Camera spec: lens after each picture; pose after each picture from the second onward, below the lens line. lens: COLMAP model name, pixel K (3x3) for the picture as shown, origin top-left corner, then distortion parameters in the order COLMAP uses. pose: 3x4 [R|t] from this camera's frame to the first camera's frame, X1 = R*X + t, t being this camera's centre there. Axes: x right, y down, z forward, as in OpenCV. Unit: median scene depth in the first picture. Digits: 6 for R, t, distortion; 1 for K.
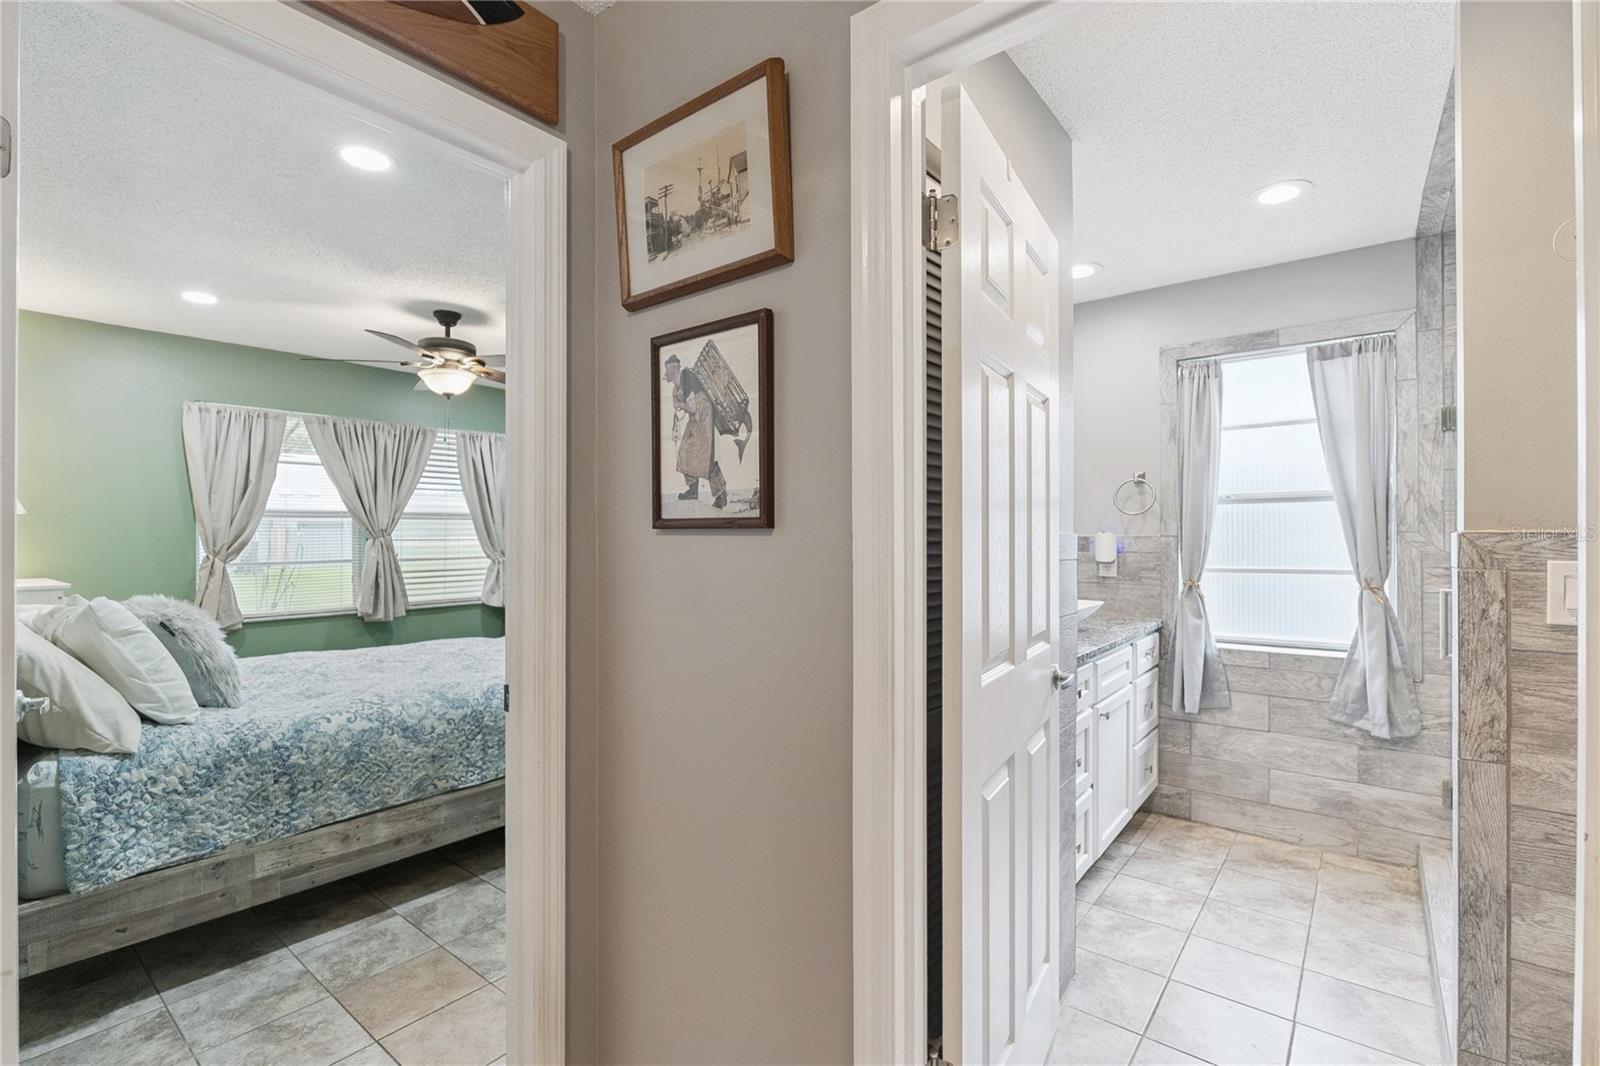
lens RADIAL K [[714.3, 0, 809.1], [0, 714.3, 529.5], [0, 0, 1]] dist [-0.008306, -0.000162]
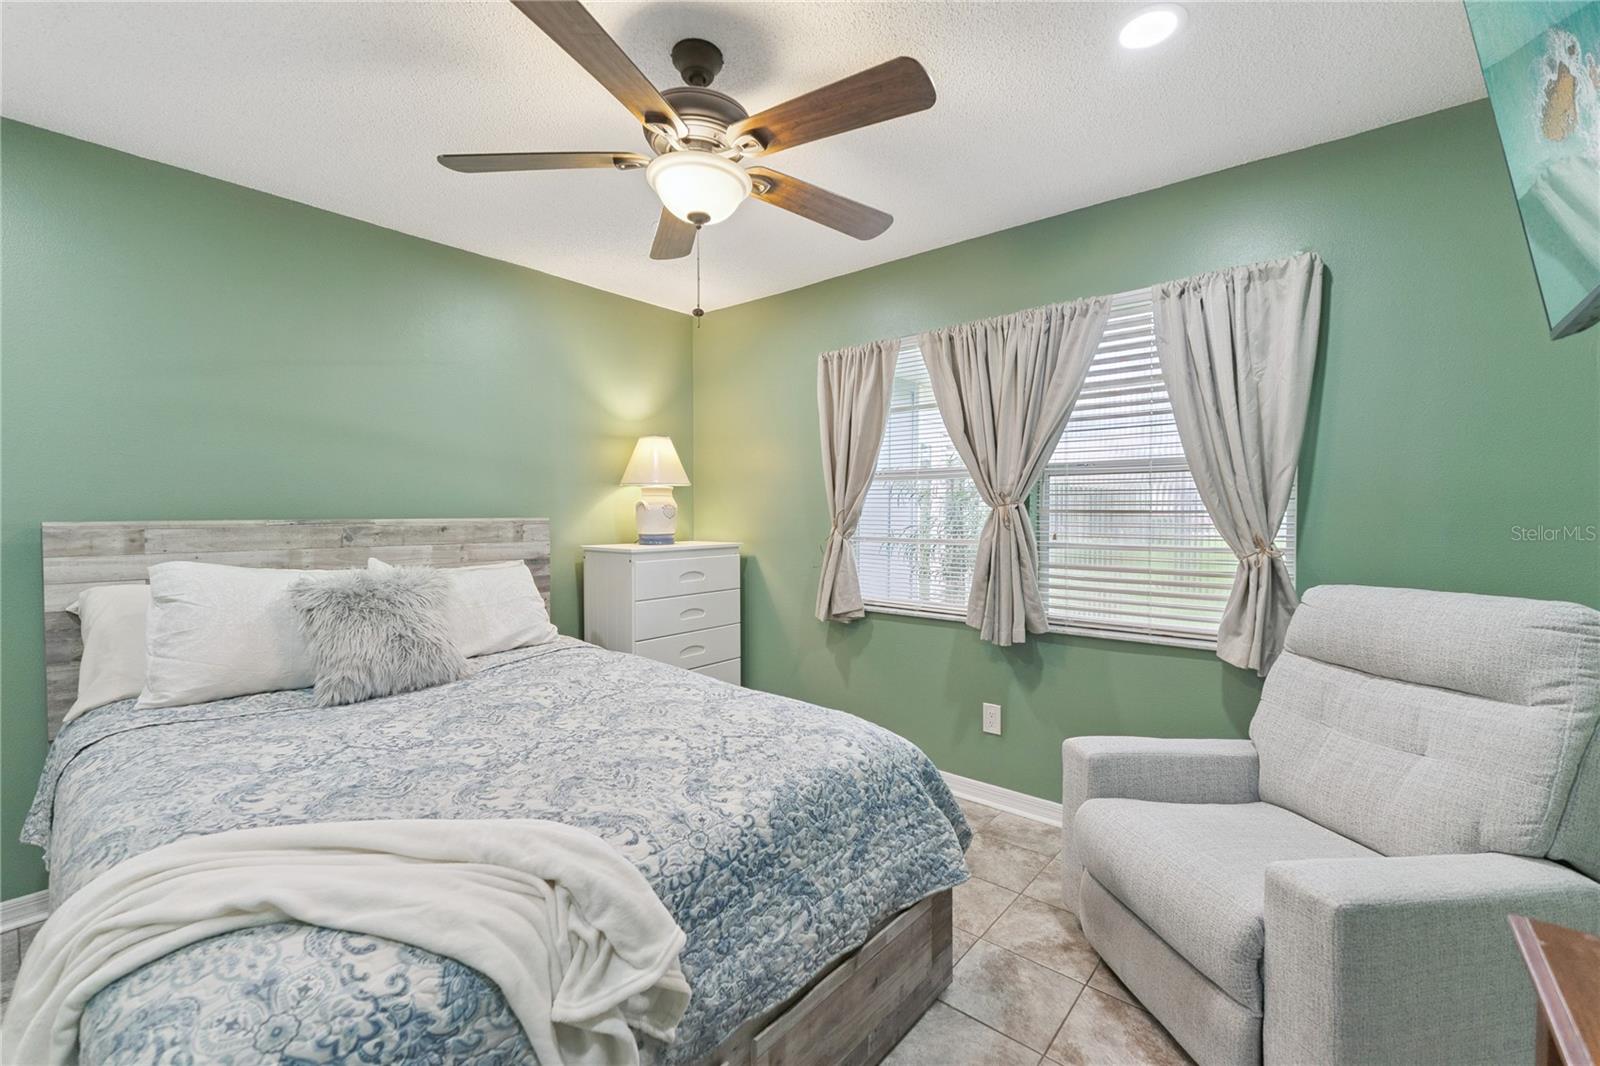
lens RADIAL K [[668.7, 0, 808.4], [0, 668.7, 529.2], [0, 0, 1]] dist [0.001227, 0.000047]
pose [[-0.017488, 0.029245, -0.999419, -0.049056], [0.003525, 0.999568, 0.029188, 0.023625], [0.999841, -0.003013, -0.017583, 1.542655]]
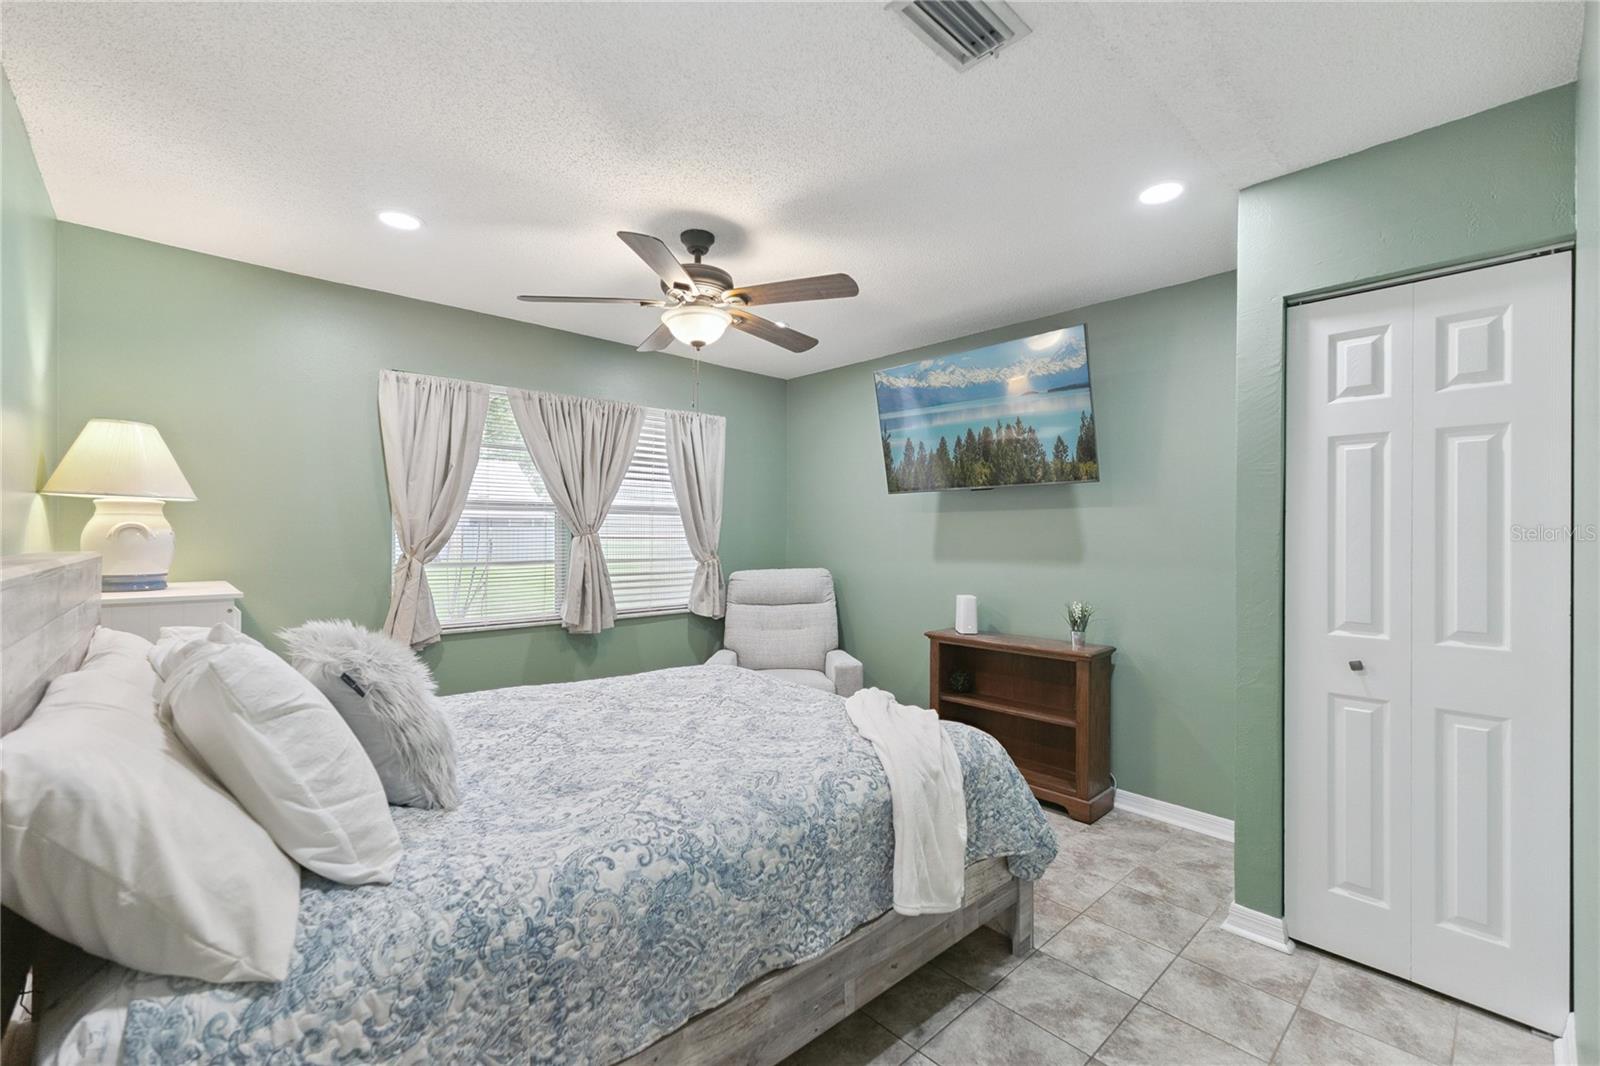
lens RADIAL K [[673.8, 0, 805.0], [0, 673.8, 526.9], [0, 0, 1]] dist [0.004246, 0.000390]
pose [[0.987401, 0.006835, -0.158091, -0.400886], [-0.007513, 0.999965, -0.003690, 0.005718], [0.158060, 0.004831, 0.987418, 0.453834]]
